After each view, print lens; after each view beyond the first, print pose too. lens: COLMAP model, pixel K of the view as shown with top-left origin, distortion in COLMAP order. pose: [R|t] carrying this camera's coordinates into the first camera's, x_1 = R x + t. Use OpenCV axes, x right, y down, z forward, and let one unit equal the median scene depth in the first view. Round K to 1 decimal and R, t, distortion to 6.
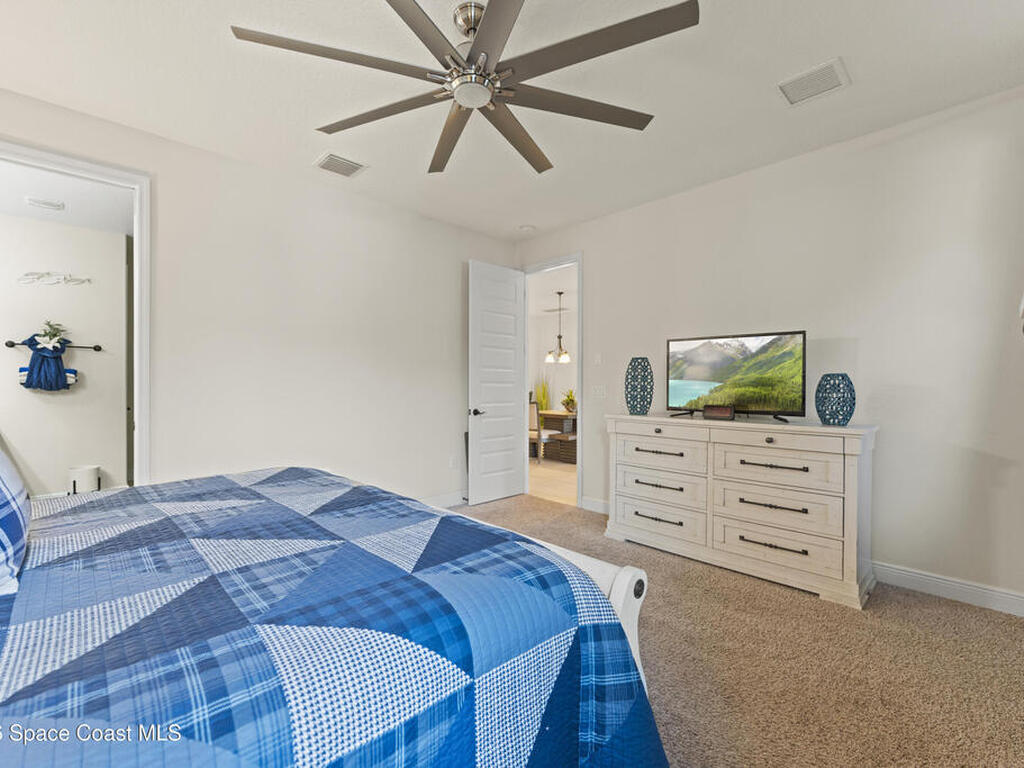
lens RADIAL K [[459.6, 0, 515.8], [0, 459.6, 386.6], [0, 0, 1]] dist [-0.003362, 0.000715]
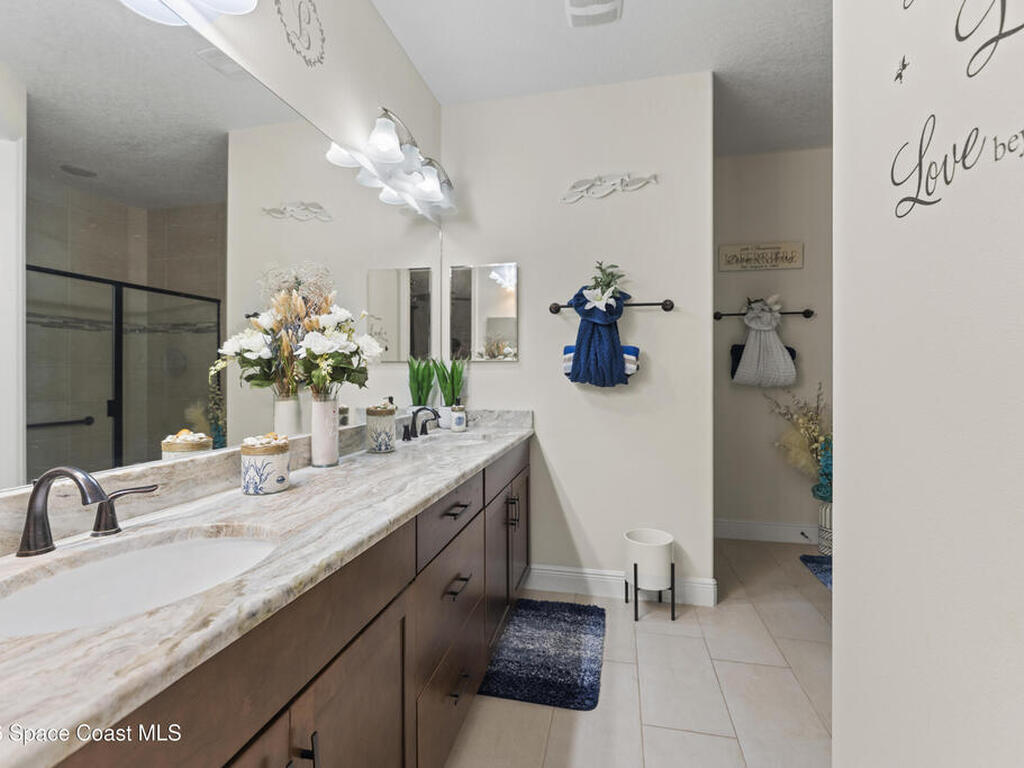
lens RADIAL K [[459.6, 0, 512.4], [0, 459.6, 376.4], [0, 0, 1]] dist [-0.003362, 0.000715]
pose [[0.552719, 0.006266, -0.833344, -0.613723], [-0.001085, 0.999976, 0.006799, -0.006952], [0.833367, -0.002854, 0.552713, 0.603720]]
